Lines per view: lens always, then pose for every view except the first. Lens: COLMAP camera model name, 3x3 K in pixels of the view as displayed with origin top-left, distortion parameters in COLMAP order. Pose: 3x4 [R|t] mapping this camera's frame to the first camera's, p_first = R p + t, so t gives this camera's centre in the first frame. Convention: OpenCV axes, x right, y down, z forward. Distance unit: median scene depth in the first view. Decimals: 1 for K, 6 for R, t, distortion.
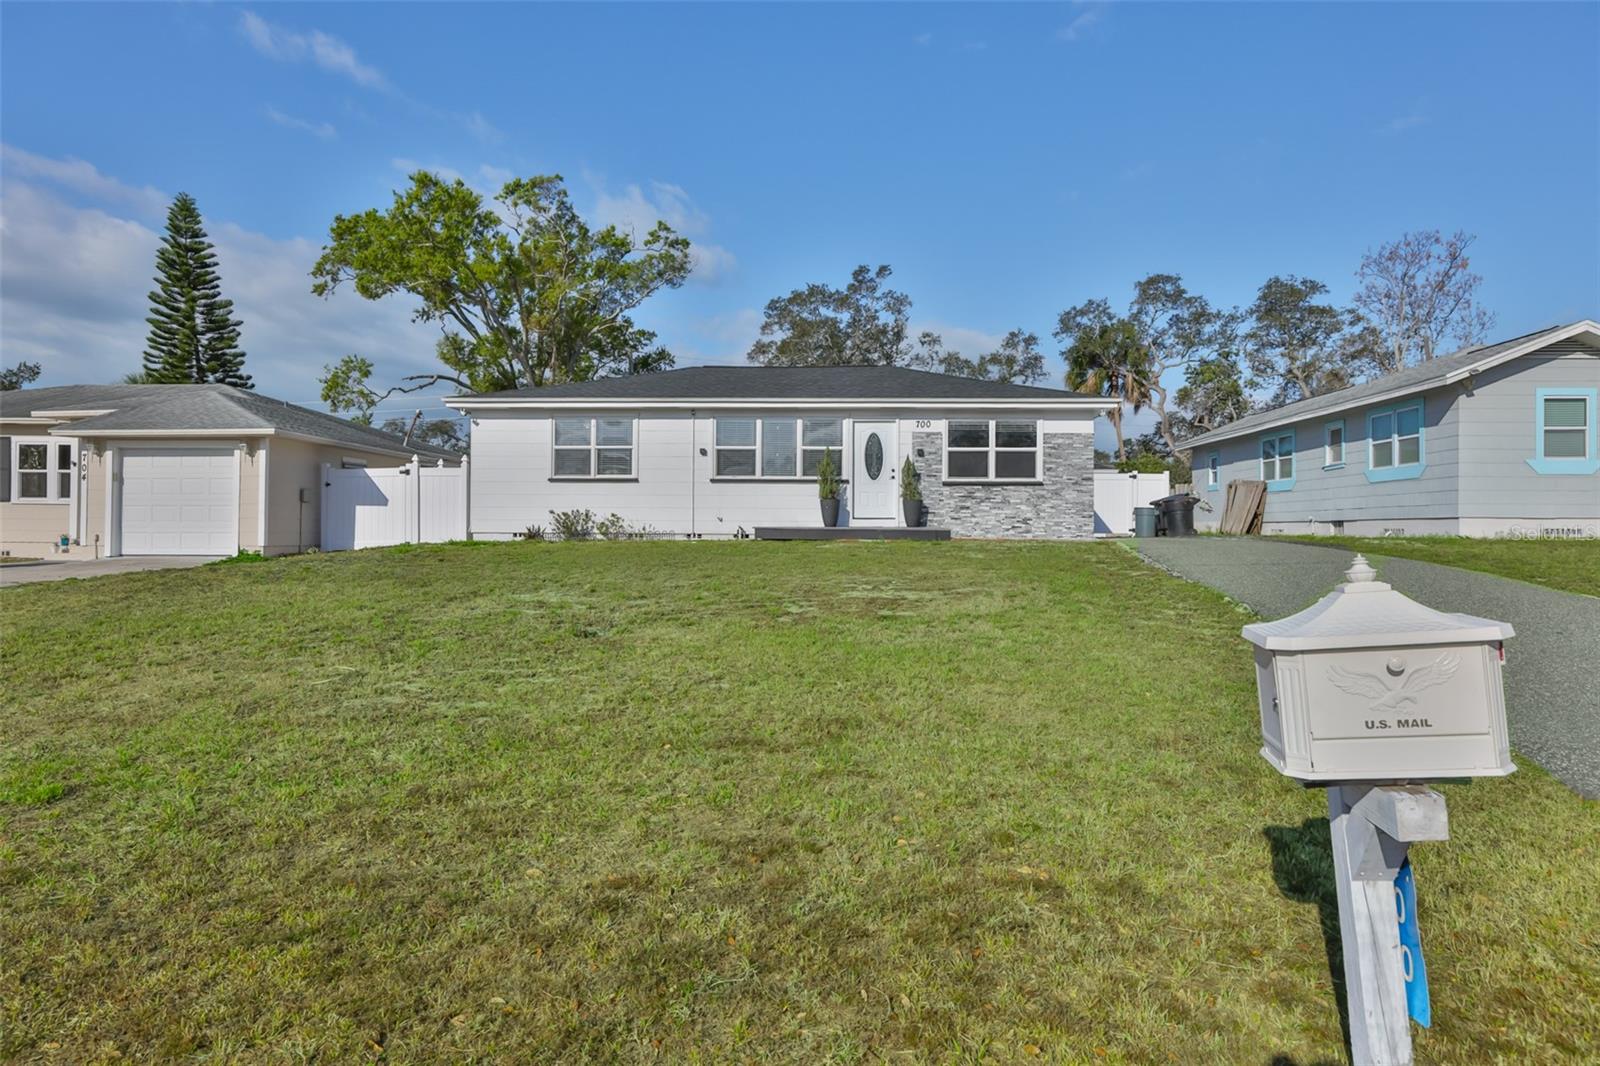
lens RADIAL K [[929.1, 0, 800.0], [0, 929.1, 533.0], [0, 0, 1]] dist [0.001890, 0.000989]
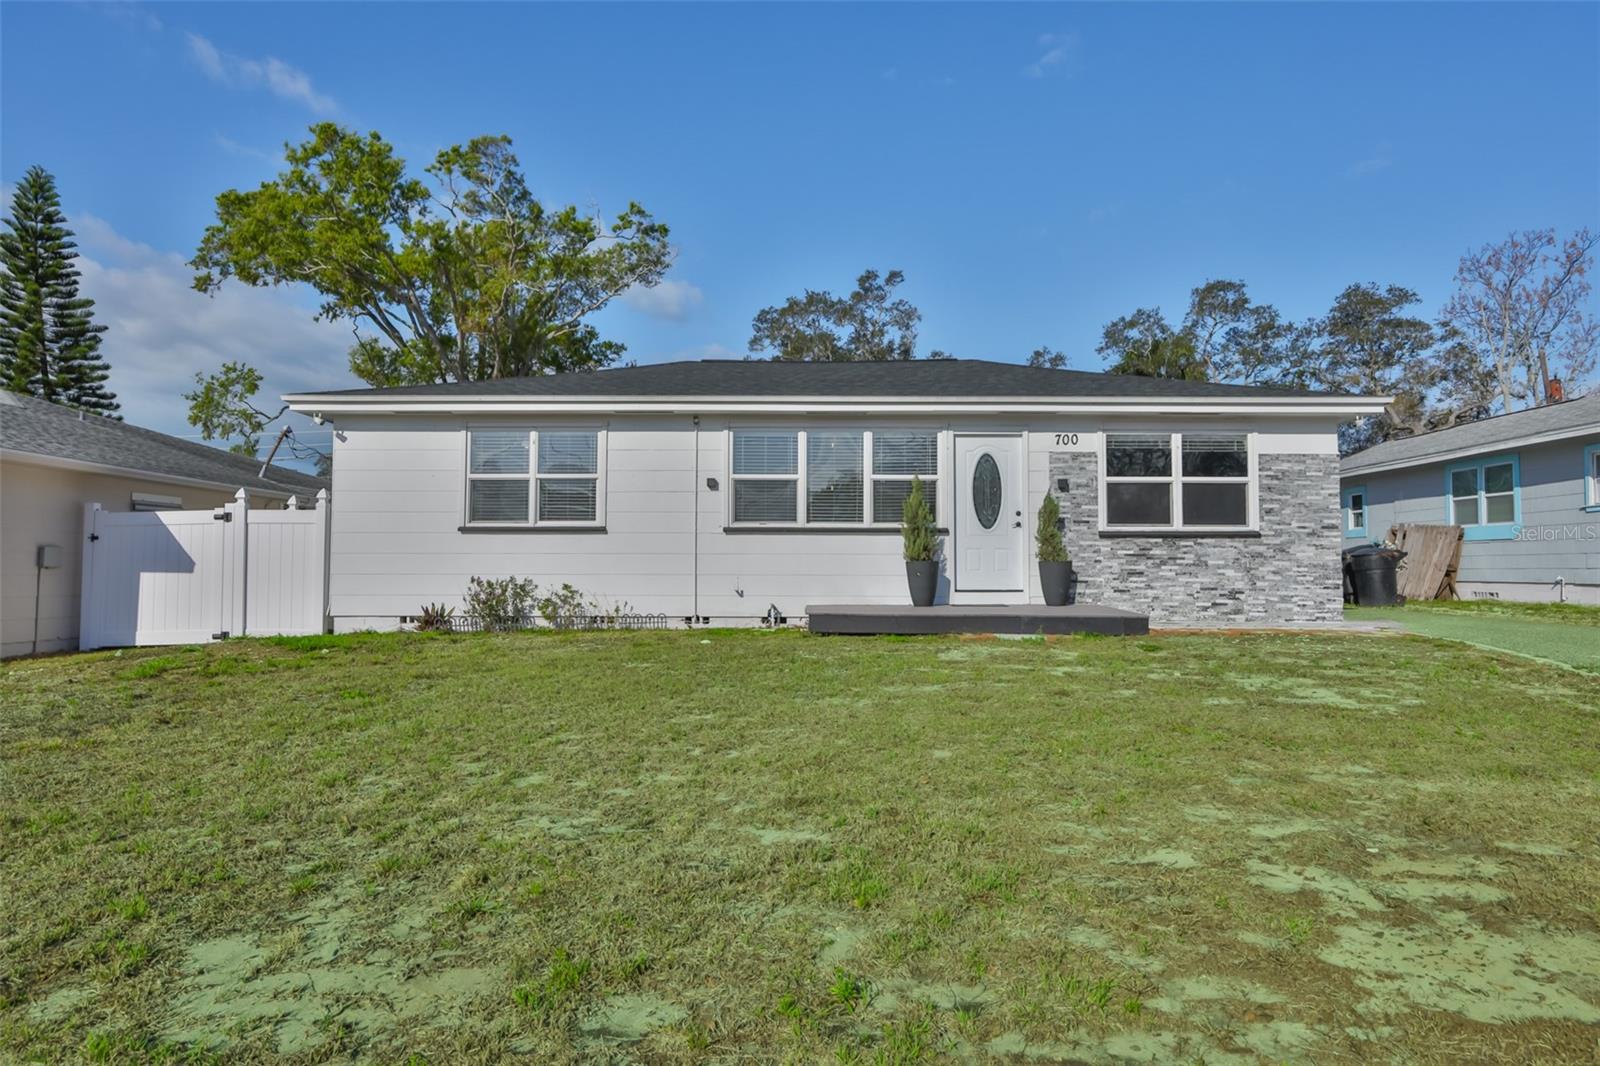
lens RADIAL K [[976.8, 0, 800.0], [0, 976.8, 533.0], [0, 0, 1]] dist [-0.011130, -0.001259]
pose [[0.999584, -0.001904, 0.028765, -0.032222], [0.003154, 0.999049, -0.043497, -0.013067], [-0.028655, 0.043570, 0.998639, 0.174939]]
